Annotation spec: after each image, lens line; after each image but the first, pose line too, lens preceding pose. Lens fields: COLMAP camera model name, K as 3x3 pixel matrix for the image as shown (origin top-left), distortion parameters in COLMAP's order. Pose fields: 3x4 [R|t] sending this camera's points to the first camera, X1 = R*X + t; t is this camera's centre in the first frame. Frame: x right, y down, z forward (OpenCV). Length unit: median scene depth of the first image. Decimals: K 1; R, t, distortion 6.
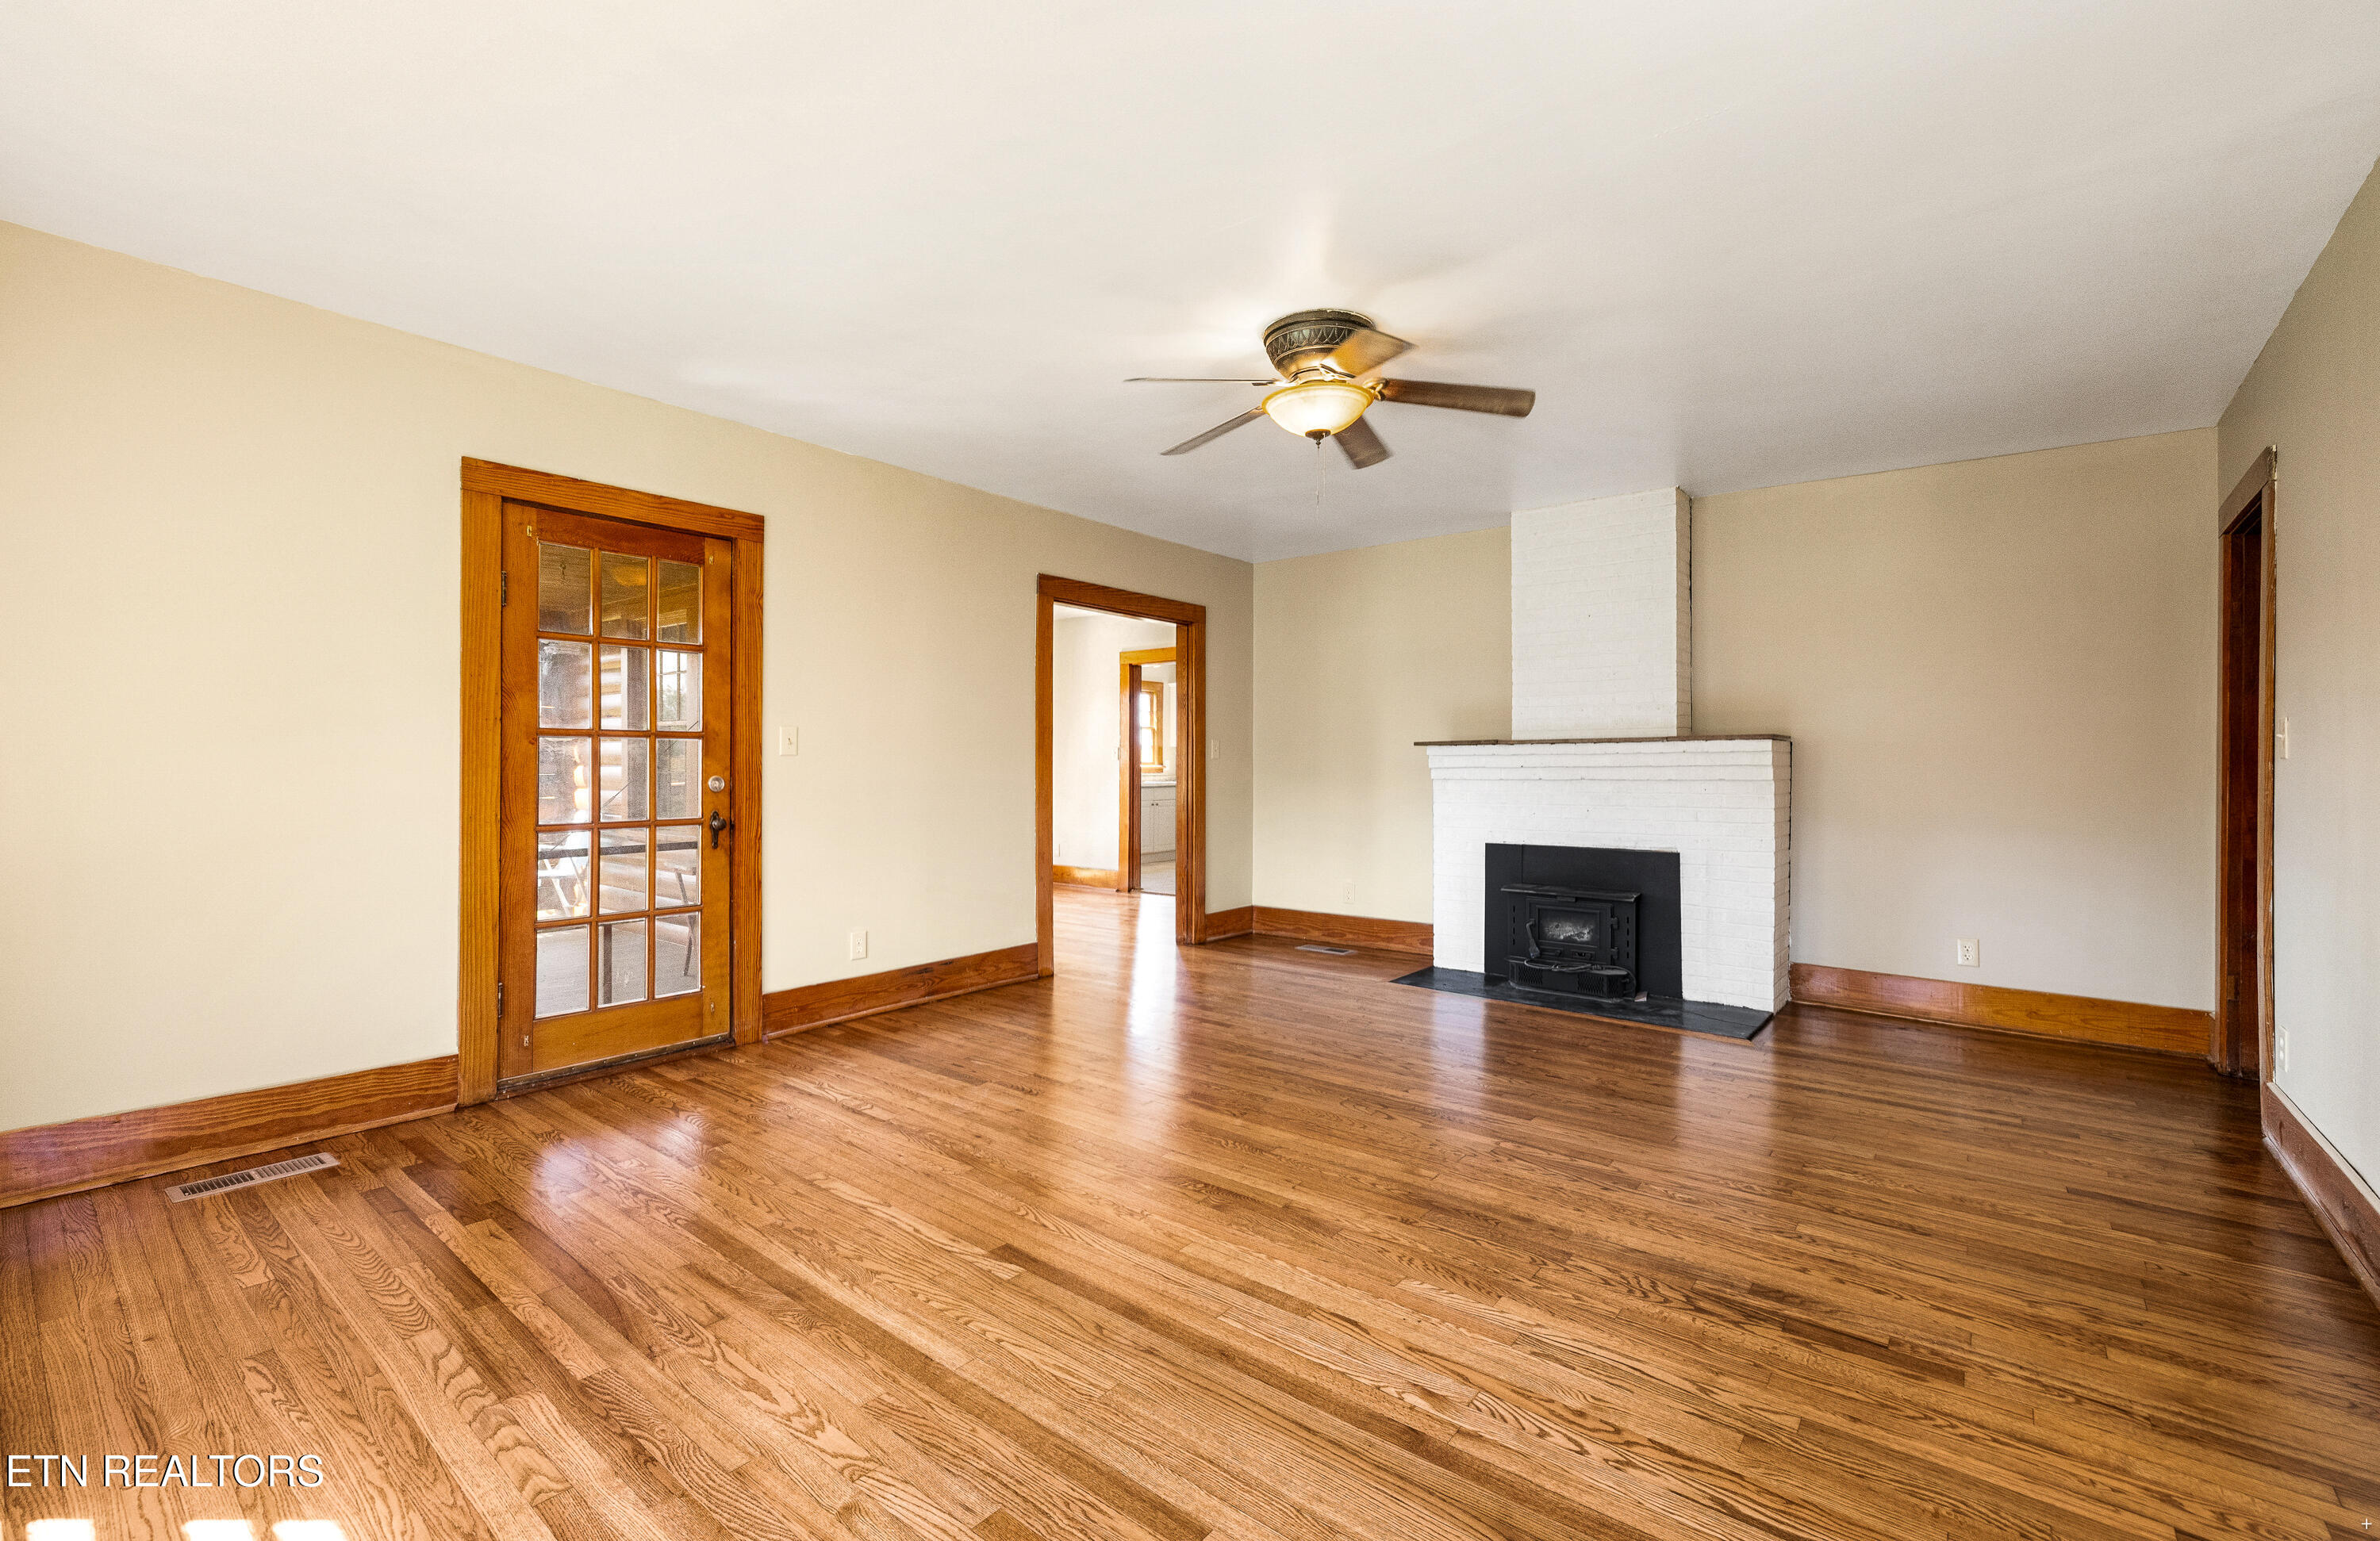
lens RADIAL K [[1028.1, 0, 1139.5], [0, 1028.1, 761.5], [0, 0, 1]] dist [-0.001089, -0.000914]
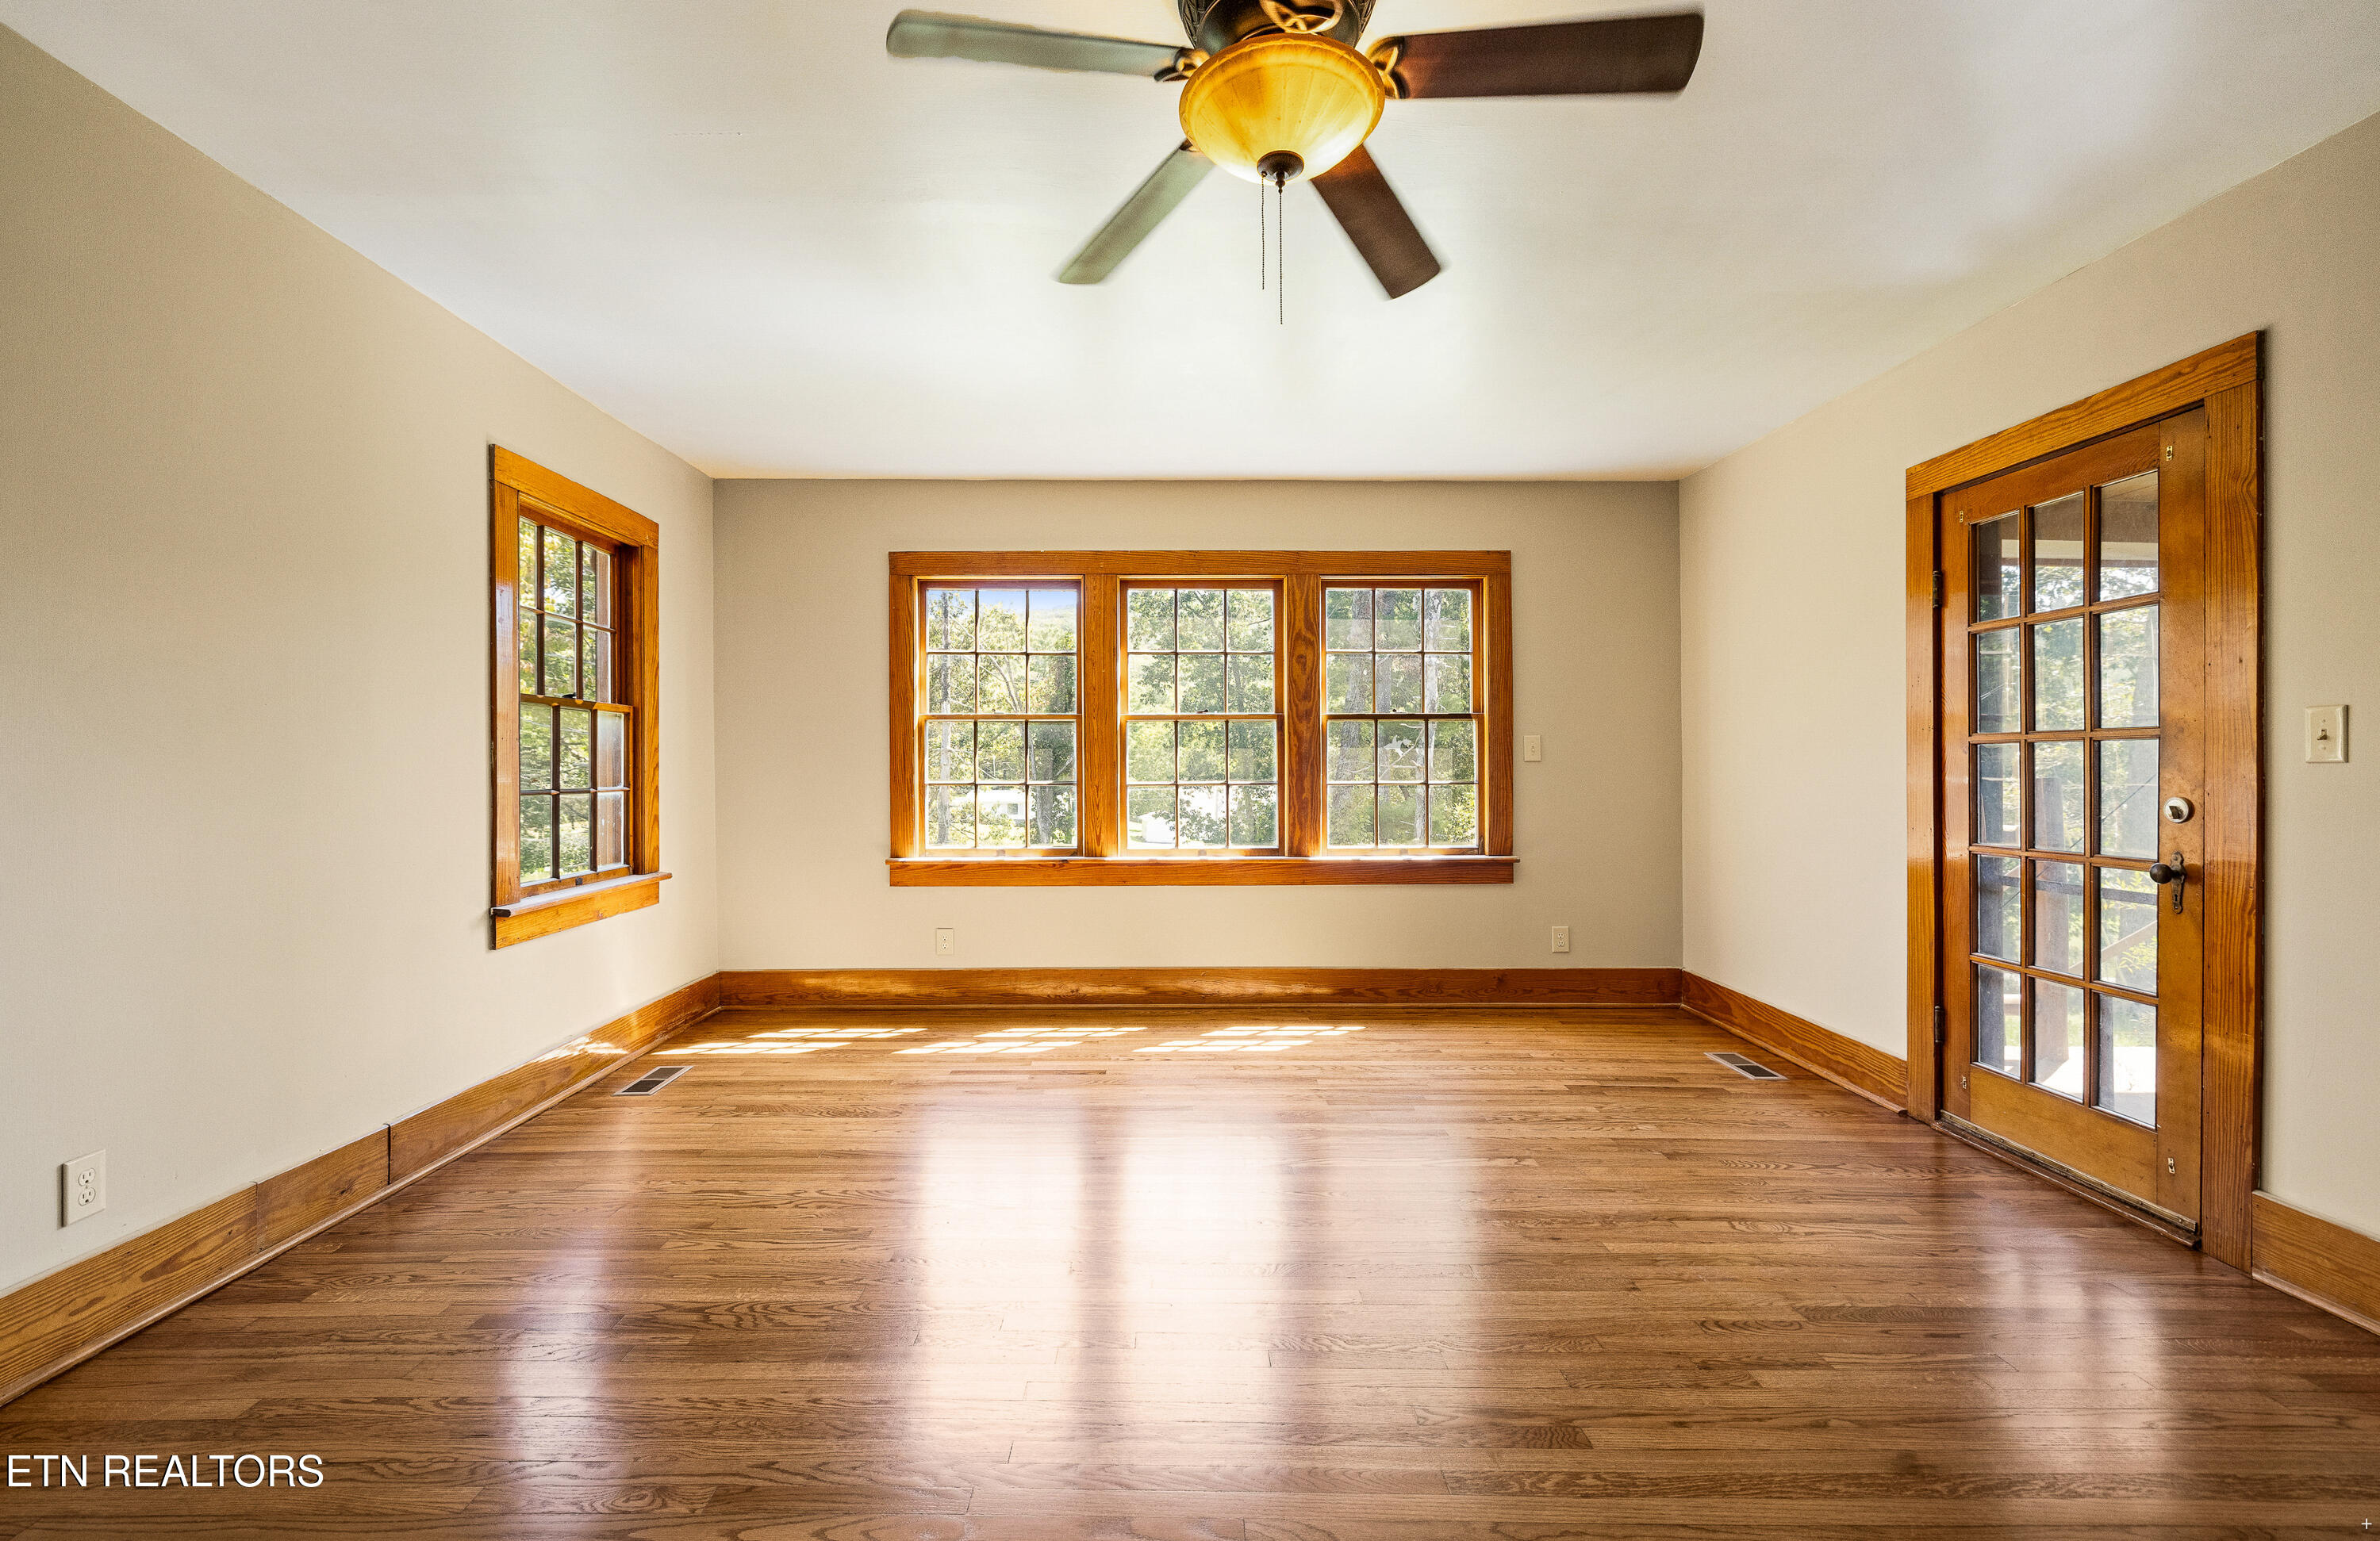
lens RADIAL K [[1028.1, 0, 1213.9], [0, 1028.1, 776.0], [0, 0, 1]] dist [-0.001089, -0.000914]
pose [[-0.728115, 0.000168, -0.685454, 0.527274], [-0.003581, 0.999985, 0.004049, 0.001697], [0.685445, 0.005402, -0.728104, 1.260310]]
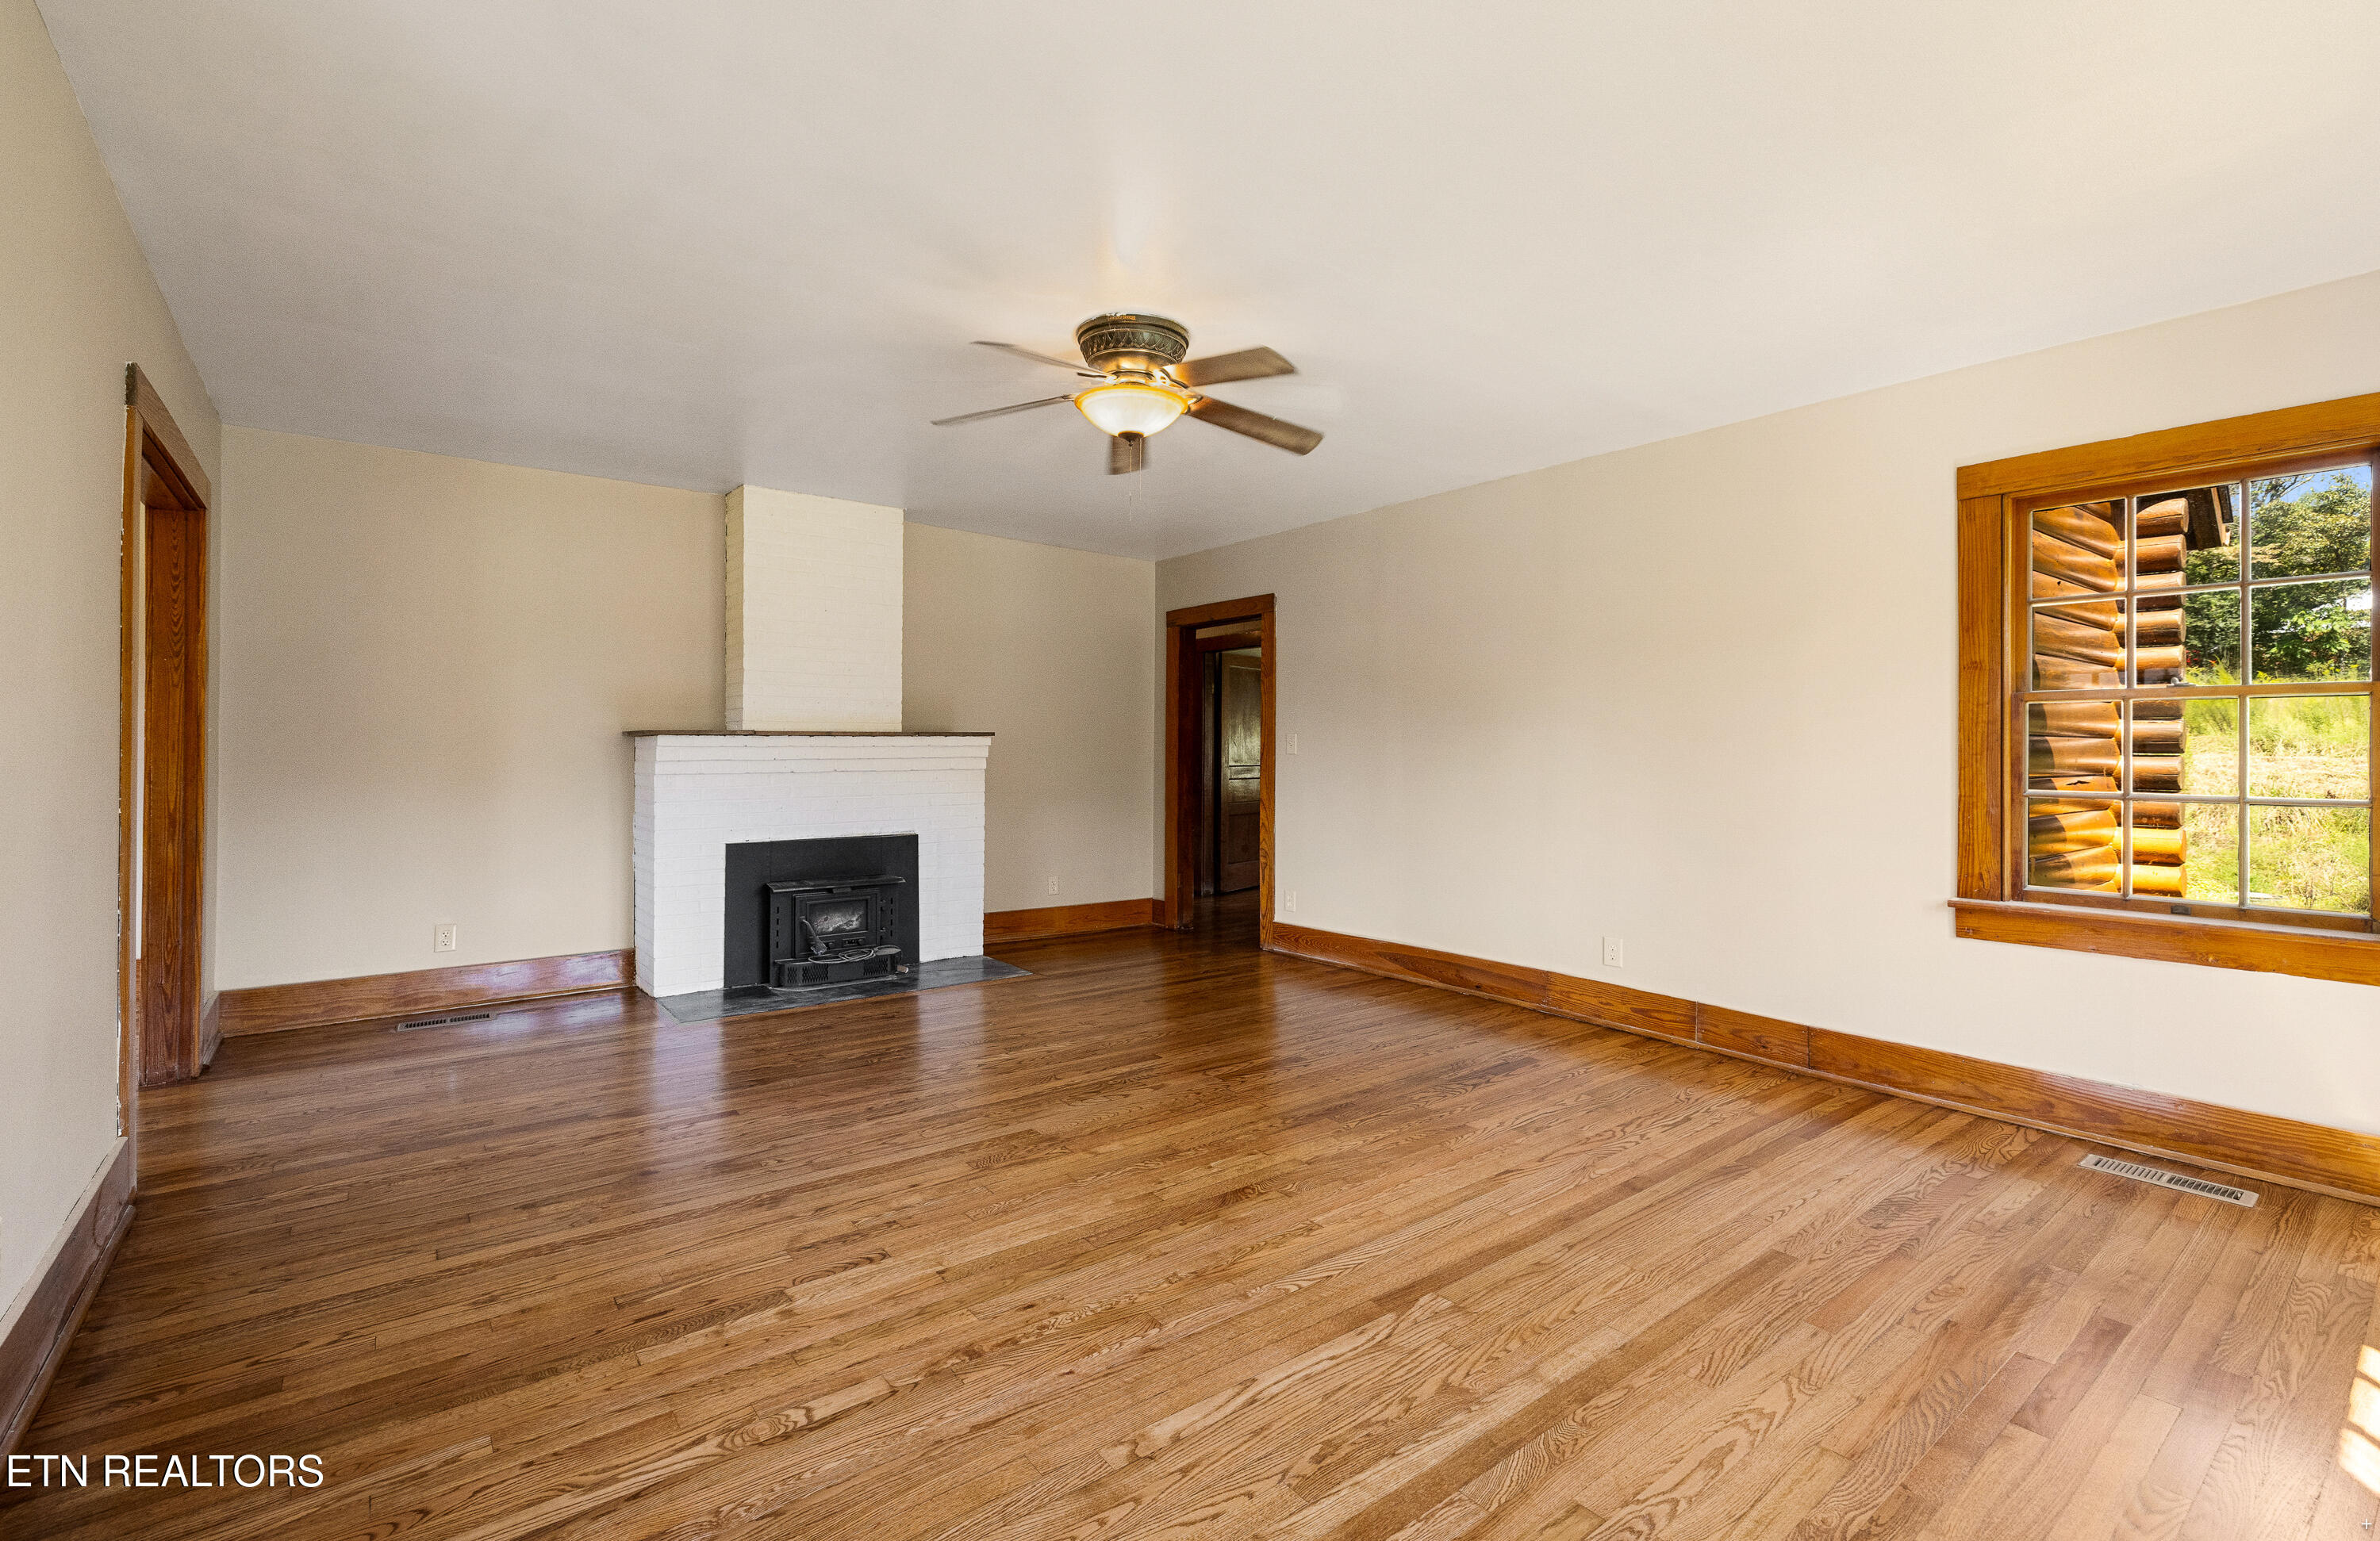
lens RADIAL K [[1028.1, 0, 1168.9], [0, 1028.1, 736.0], [0, 0, 1]] dist [-0.001089, -0.000914]
pose [[0.210429, 0.013856, 0.977511, -0.736229], [-0.005005, 0.999902, -0.013096, -0.008563], [-0.977596, -0.002137, 0.210478, 0.688351]]
